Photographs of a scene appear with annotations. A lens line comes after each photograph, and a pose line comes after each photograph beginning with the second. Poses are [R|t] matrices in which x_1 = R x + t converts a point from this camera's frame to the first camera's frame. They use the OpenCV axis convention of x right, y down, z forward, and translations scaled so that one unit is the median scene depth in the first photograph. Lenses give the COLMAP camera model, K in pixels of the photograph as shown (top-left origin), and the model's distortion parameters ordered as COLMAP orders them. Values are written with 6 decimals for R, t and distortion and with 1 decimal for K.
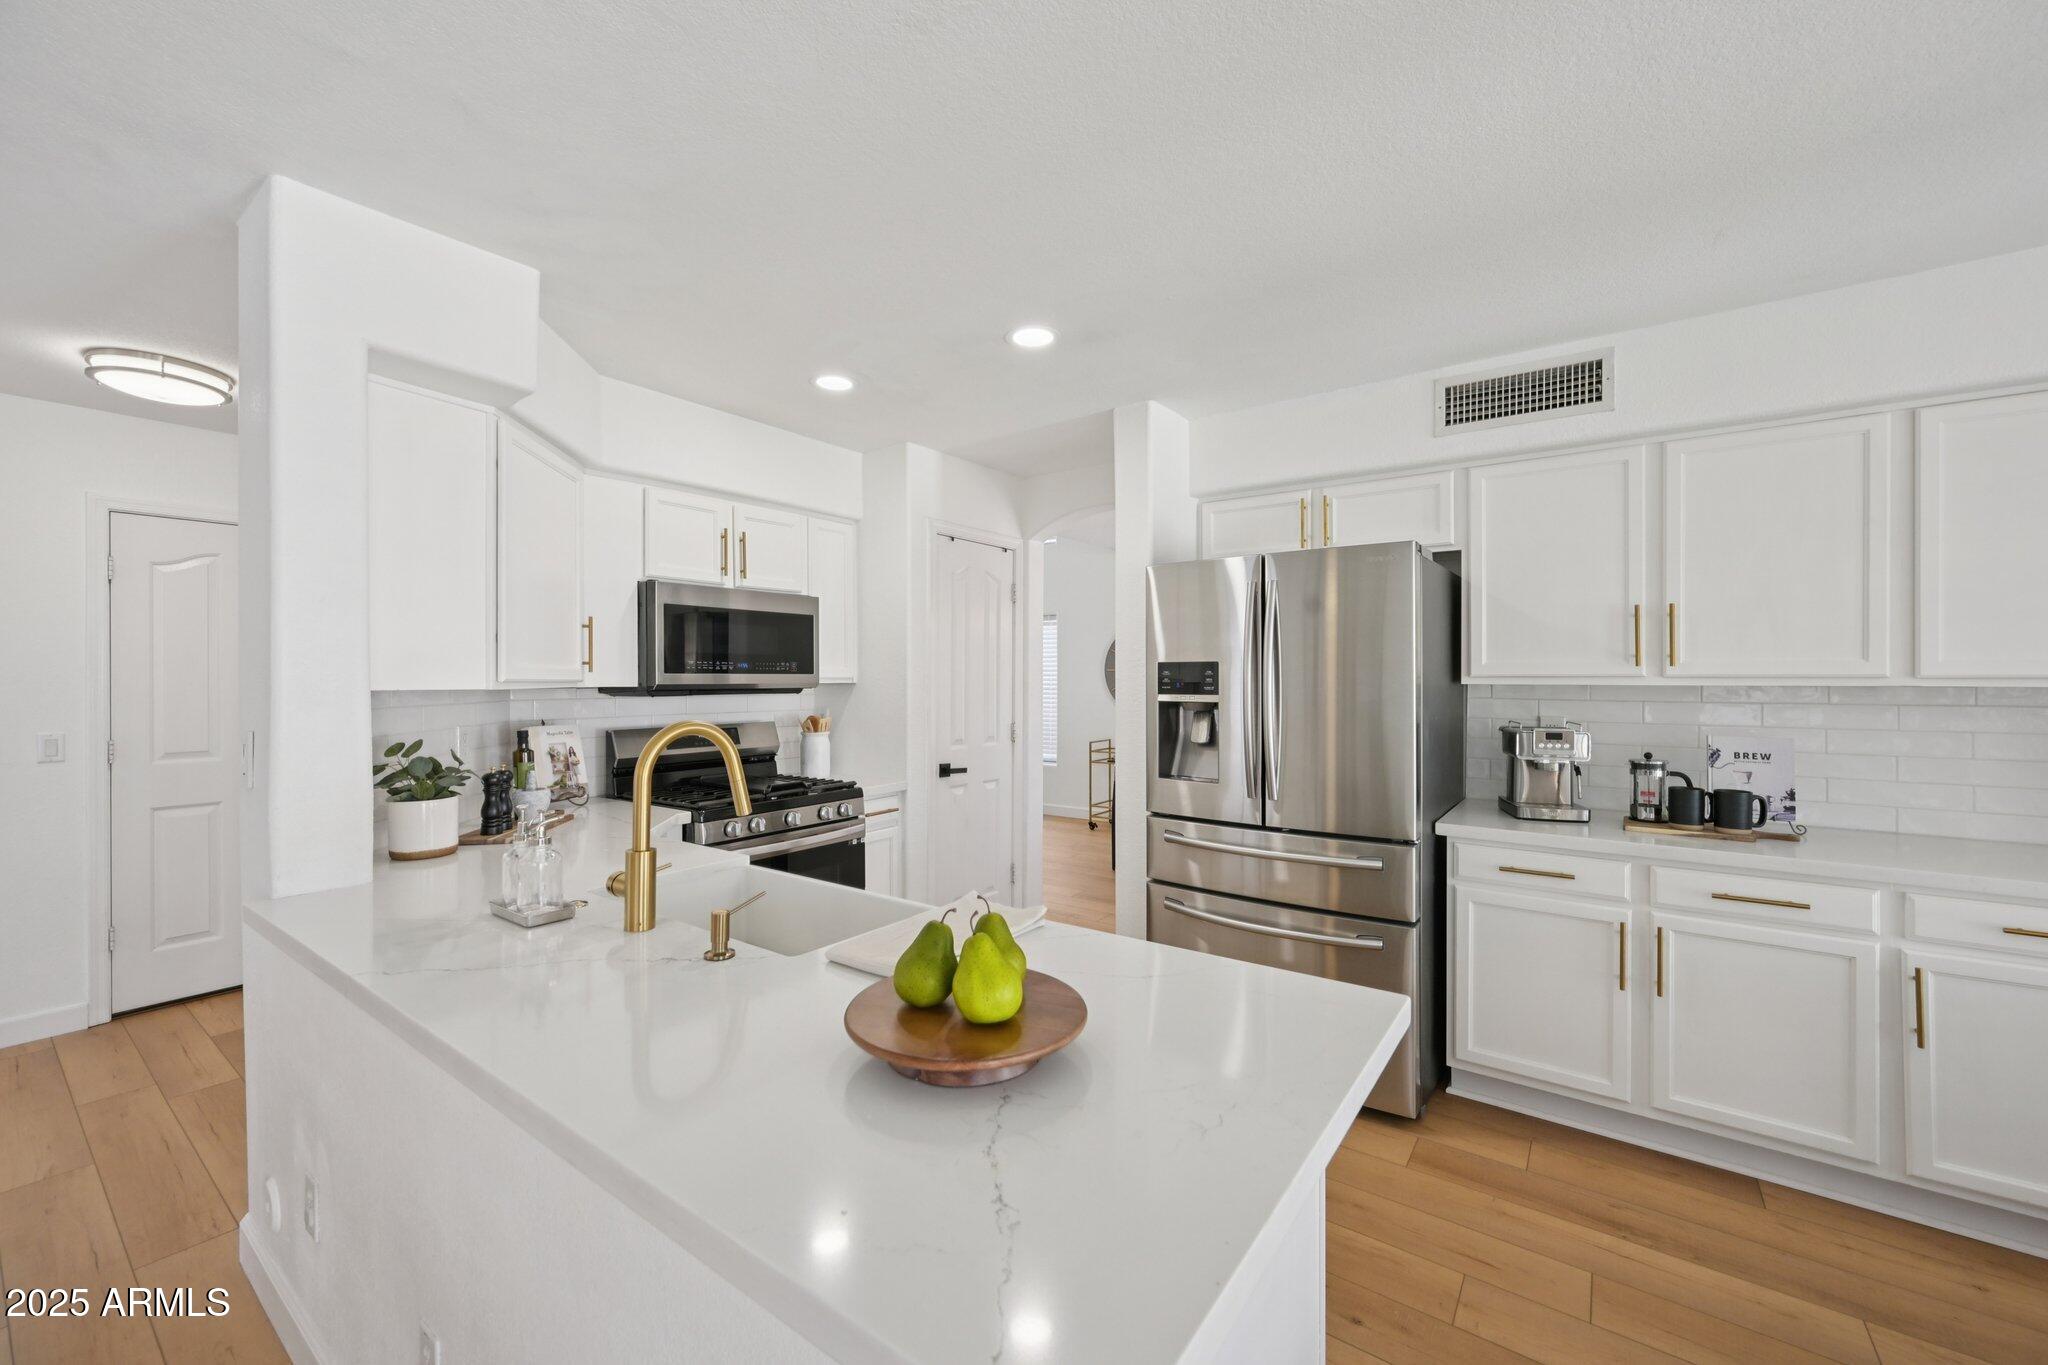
lens RADIAL K [[803.5, 0, 1022.3], [0, 803.5, 676.9], [0, 0, 1]] dist [-0.000284, 0.000086]
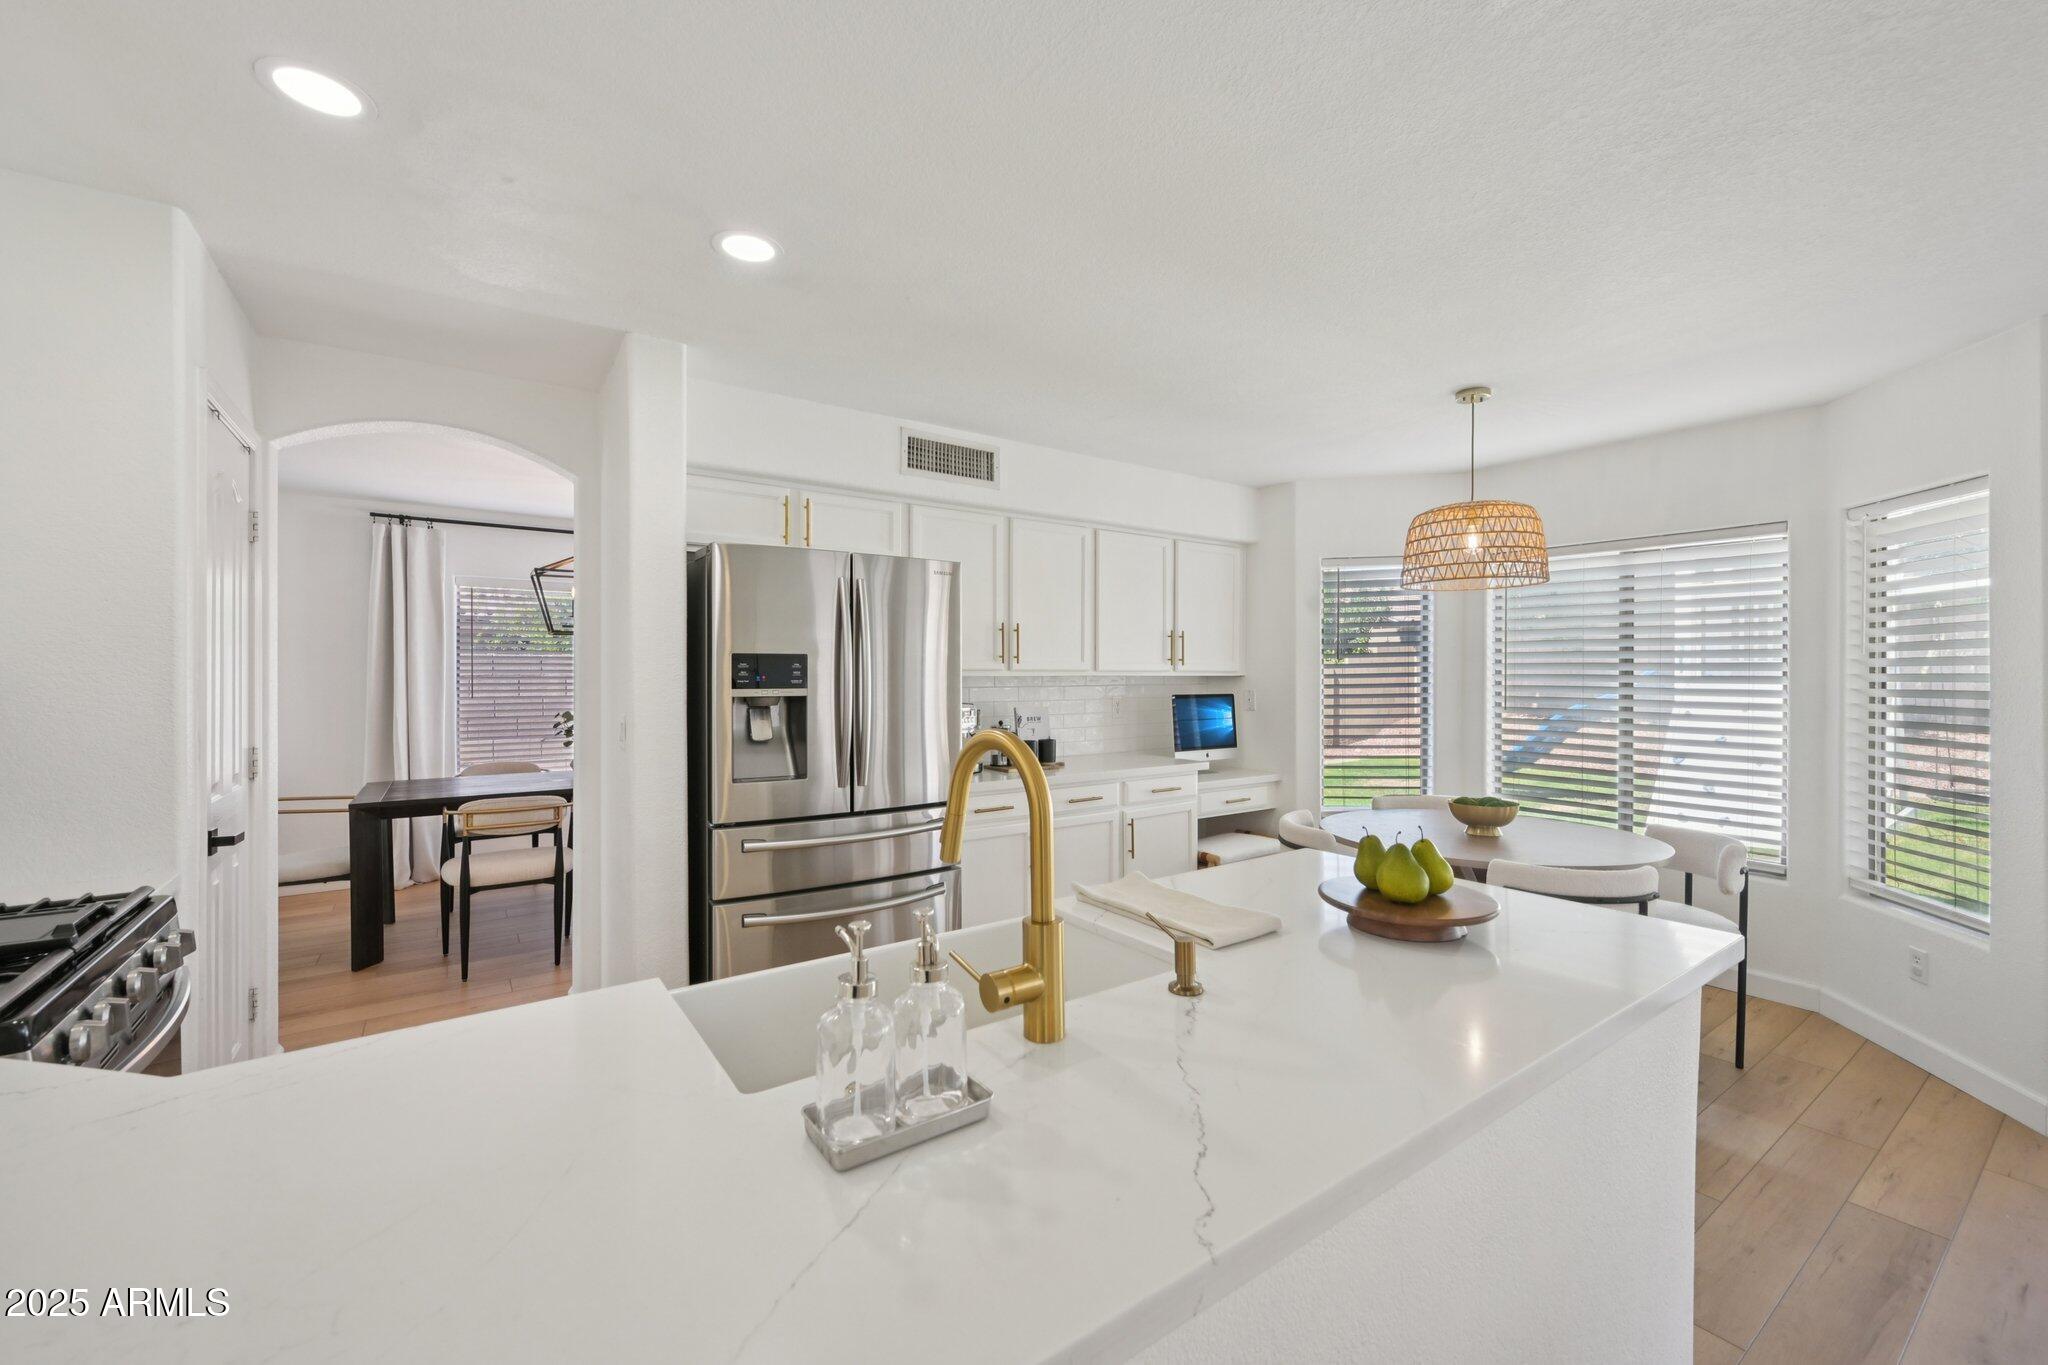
lens RADIAL K [[817.7, 0, 1022.8], [0, 817.7, 672.5], [0, 0, 1]] dist [0.009599, 0.000656]
pose [[0.323866, -0.001447, 0.946102, -0.626733], [-0.002605, 0.999994, 0.002421, 0.000043], [-0.946100, -0.003249, 0.323860, 0.436470]]
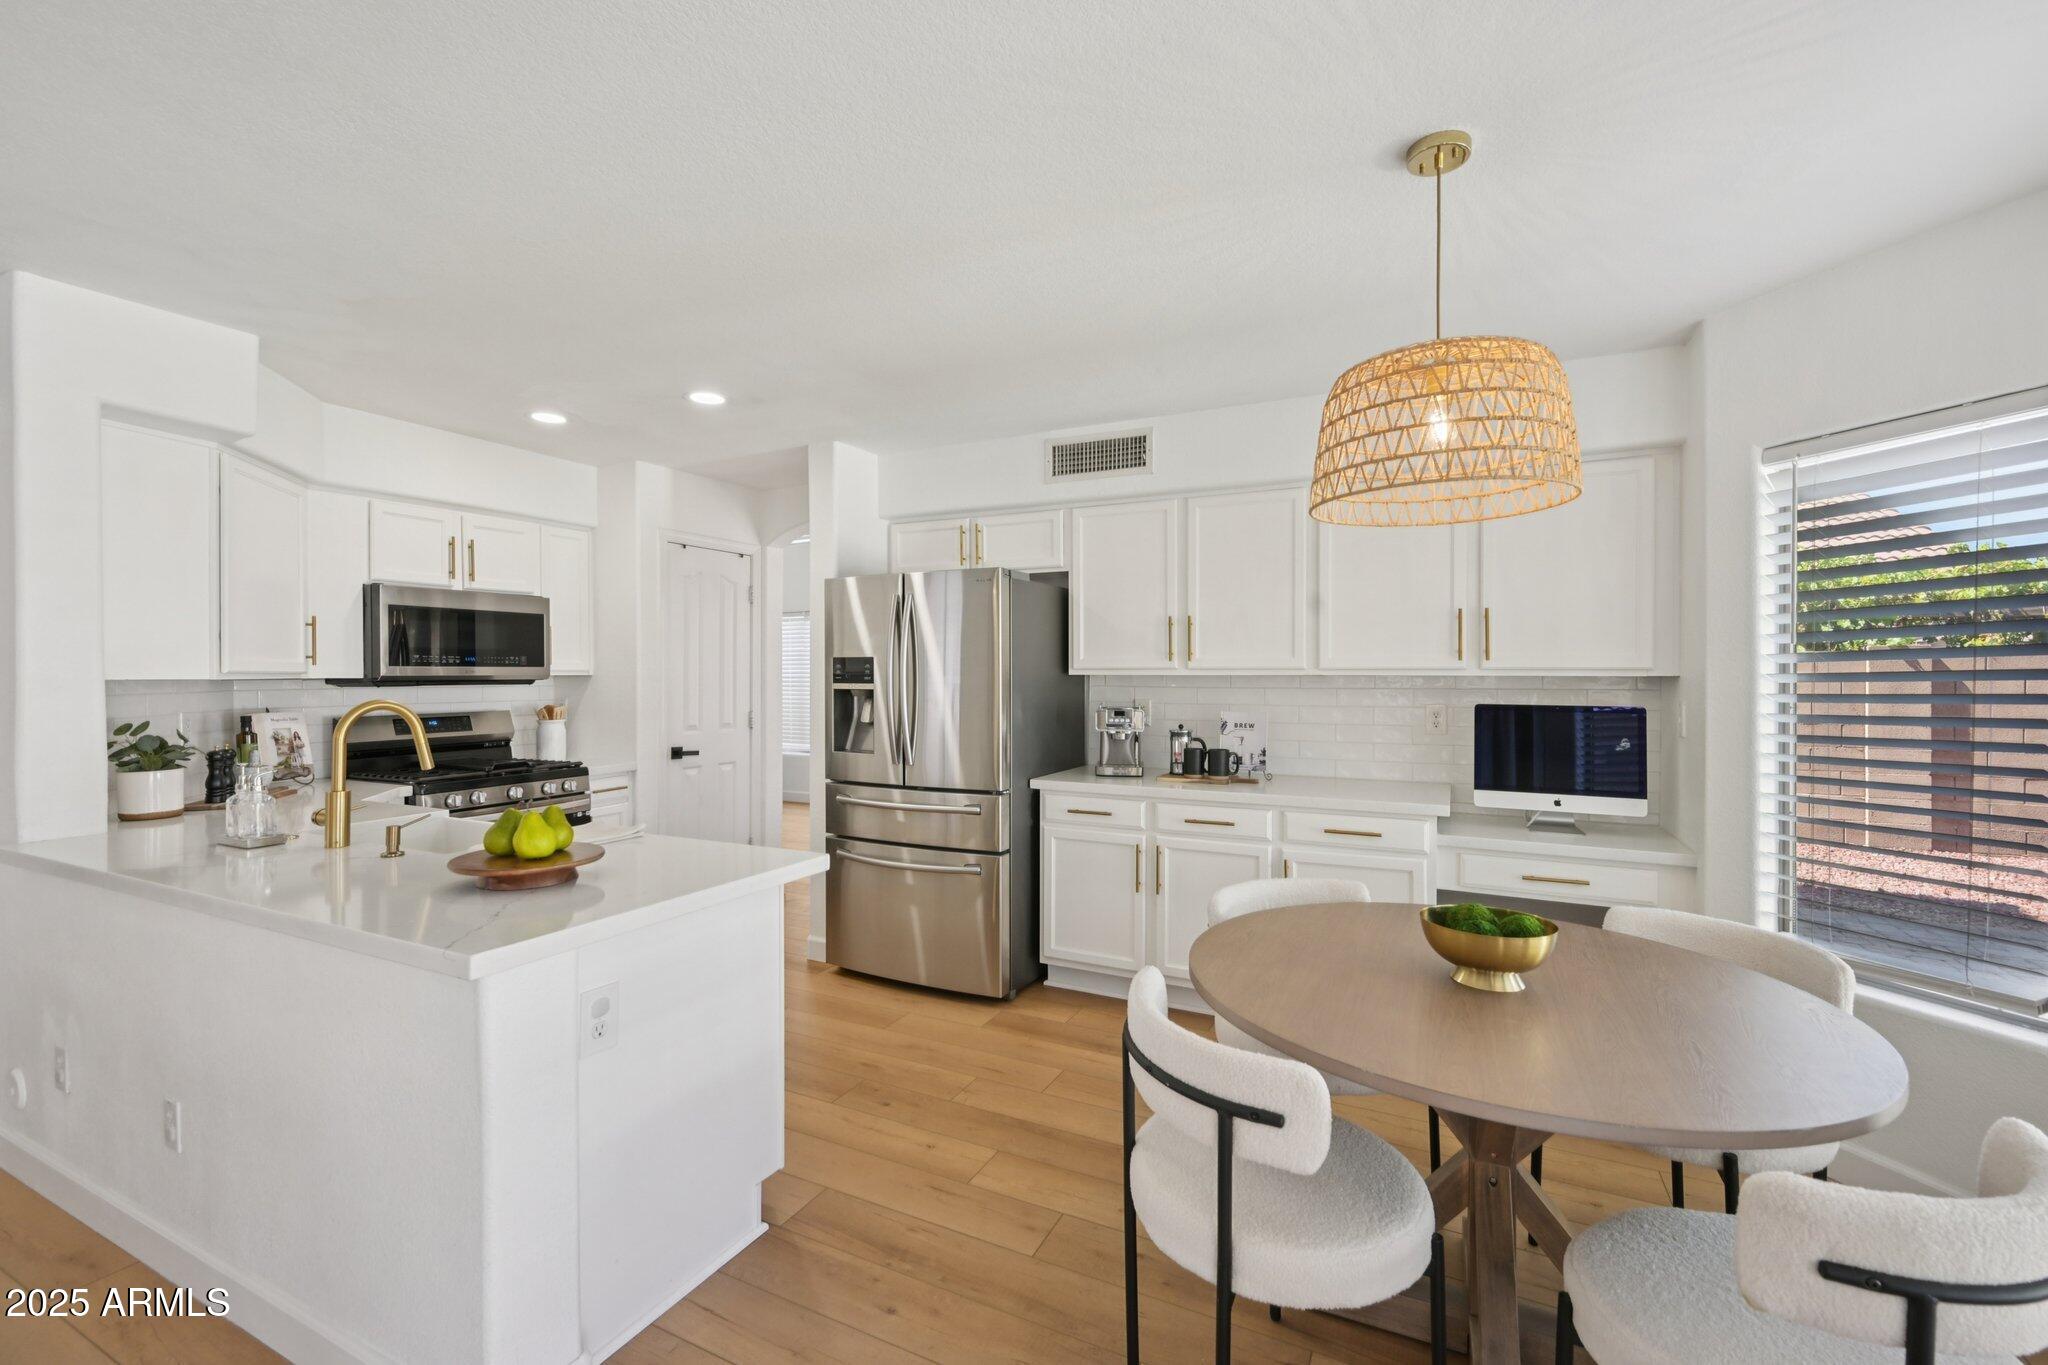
lens RADIAL K [[875.9, 0, 1027.9], [0, 875.9, 674.3], [0, 0, 1]] dist [0.002038, 0.000360]
pose [[0.986232, -0.001137, 0.165361, 0.260343], [0.000534, 0.999993, 0.003688, 0.003277], [-0.165364, -0.003549, 0.986226, -0.402053]]
